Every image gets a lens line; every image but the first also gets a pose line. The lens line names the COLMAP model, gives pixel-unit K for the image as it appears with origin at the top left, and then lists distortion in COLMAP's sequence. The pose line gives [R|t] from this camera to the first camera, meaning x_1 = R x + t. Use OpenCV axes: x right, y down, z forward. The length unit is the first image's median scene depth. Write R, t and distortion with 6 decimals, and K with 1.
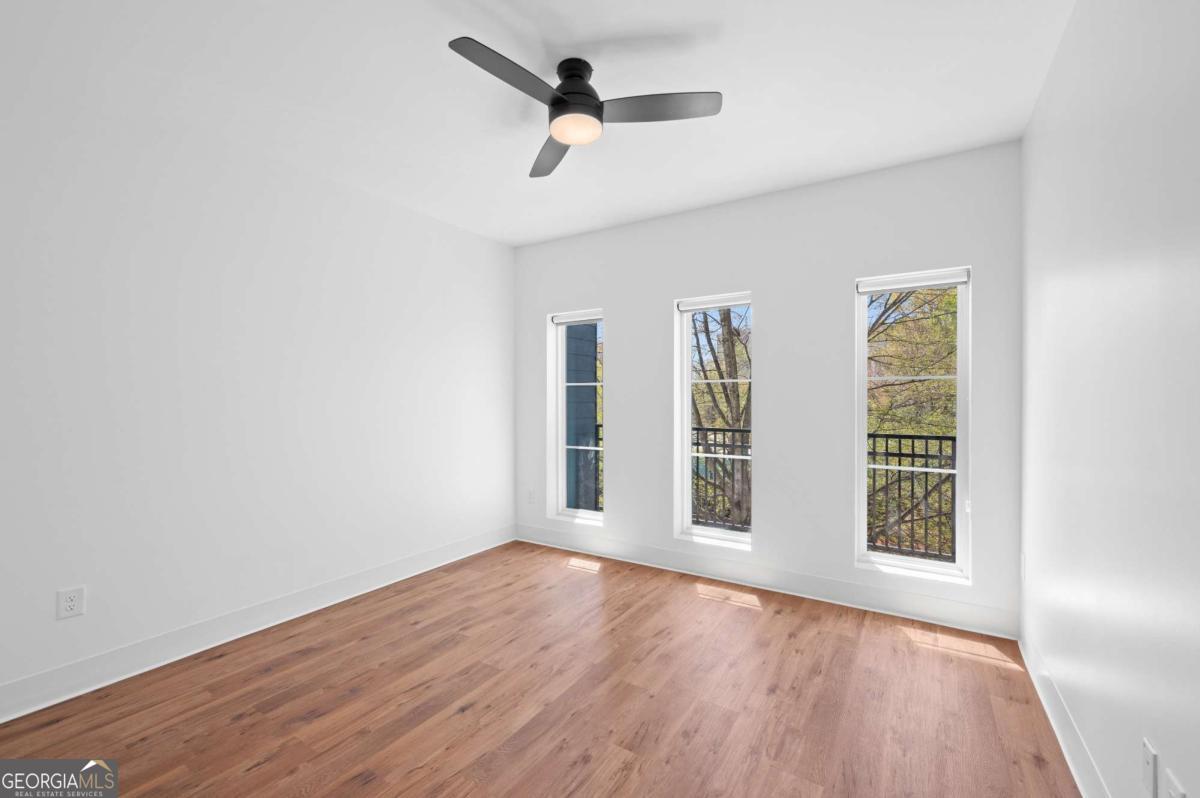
lens RADIAL K [[514.1, 0, 599.6], [0, 514.1, 396.6], [0, 0, 1]] dist [0.005526, -0.001237]
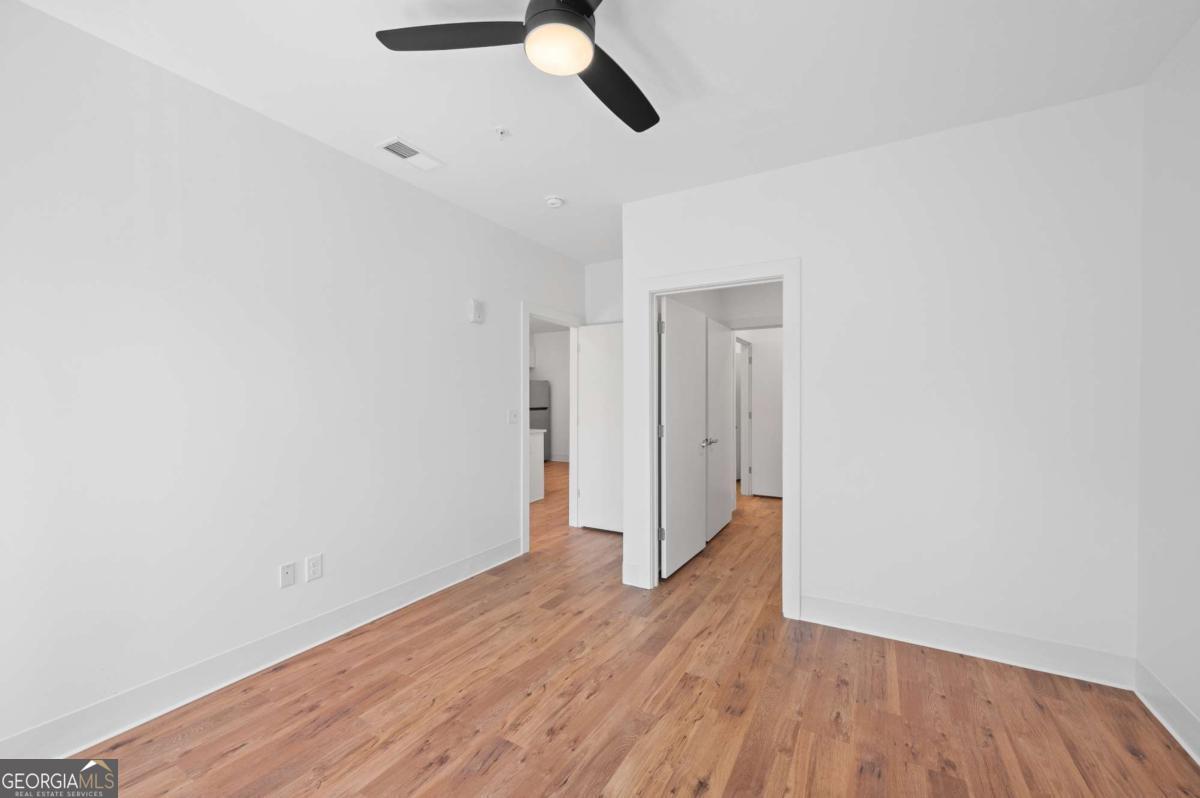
lens RADIAL K [[479.3, 0, 598.3], [0, 479.3, 390.9], [0, 0, 1]] dist [-0.002248, -0.000455]
pose [[-0.999035, 0.001530, -0.043889, -0.049768], [0.002055, 0.999927, -0.011920, -0.001393], [0.043868, -0.011999, -0.998965, 1.229549]]
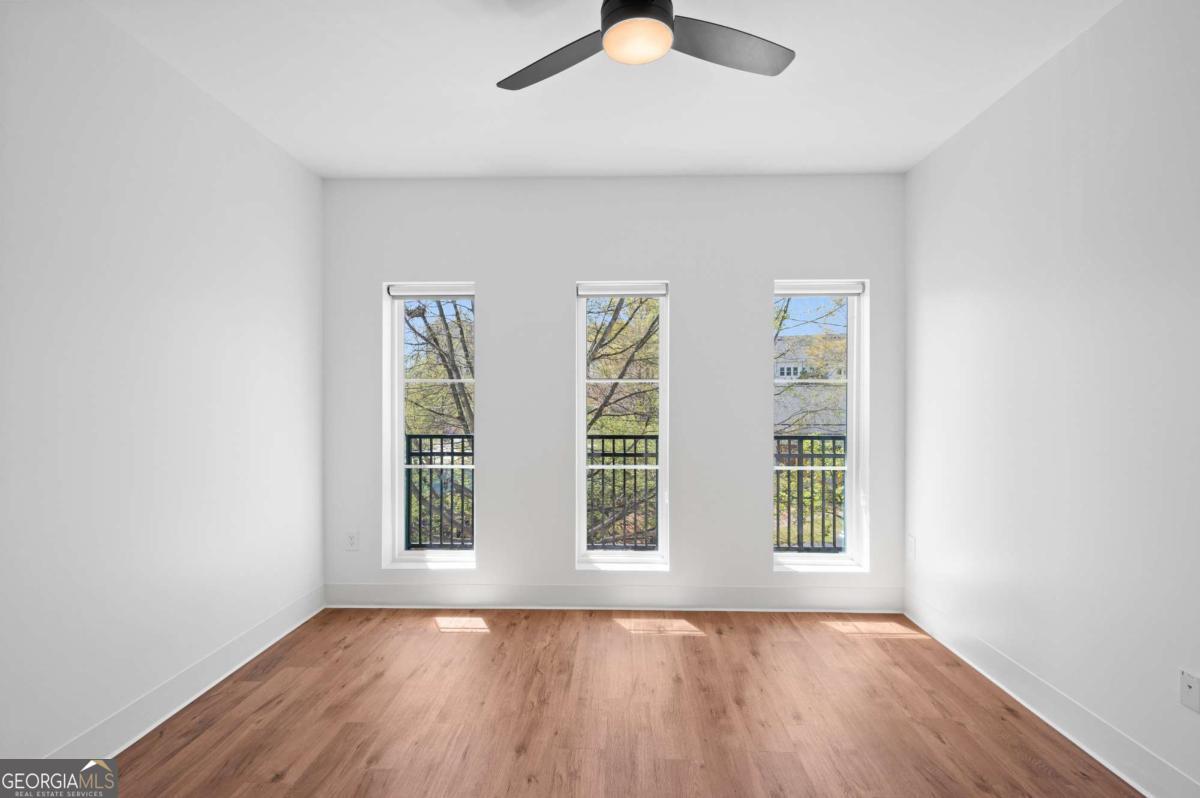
lens RADIAL K [[574.6, 0, 605.3], [0, 574.6, 402.1], [0, 0, 1]] dist [-0.003573, -0.003070]
pose [[0.856442, -0.004588, 0.516223, -0.358230], [0.001474, 0.999978, 0.006442, -0.002186], [-0.516241, -0.004757, 0.856430, 0.223493]]
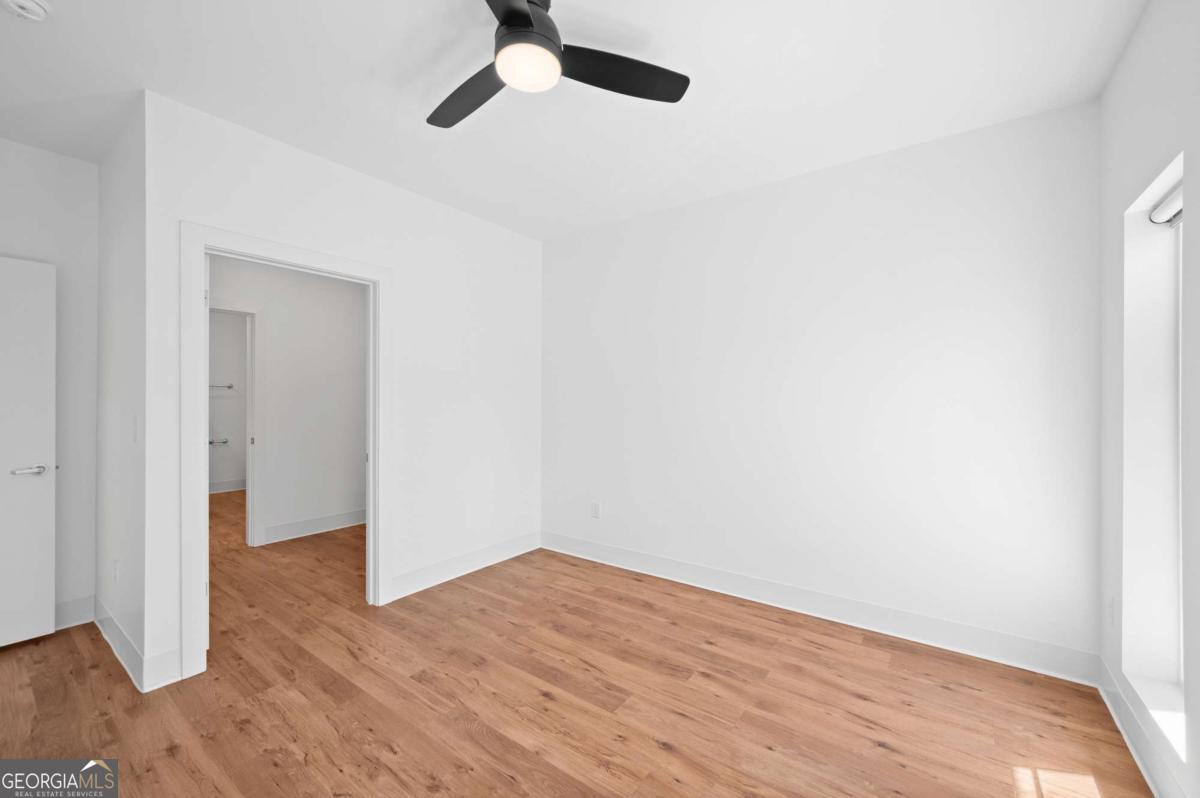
lens RADIAL K [[479.3, 0, 598.2], [0, 479.3, 383.7], [0, 0, 1]] dist [-0.002248, -0.000455]
pose [[-0.070420, -0.024716, -0.997211, 0.509824], [-0.002703, 0.999694, -0.024587, -0.005762], [0.997514, 0.000964, -0.070465, 0.826200]]
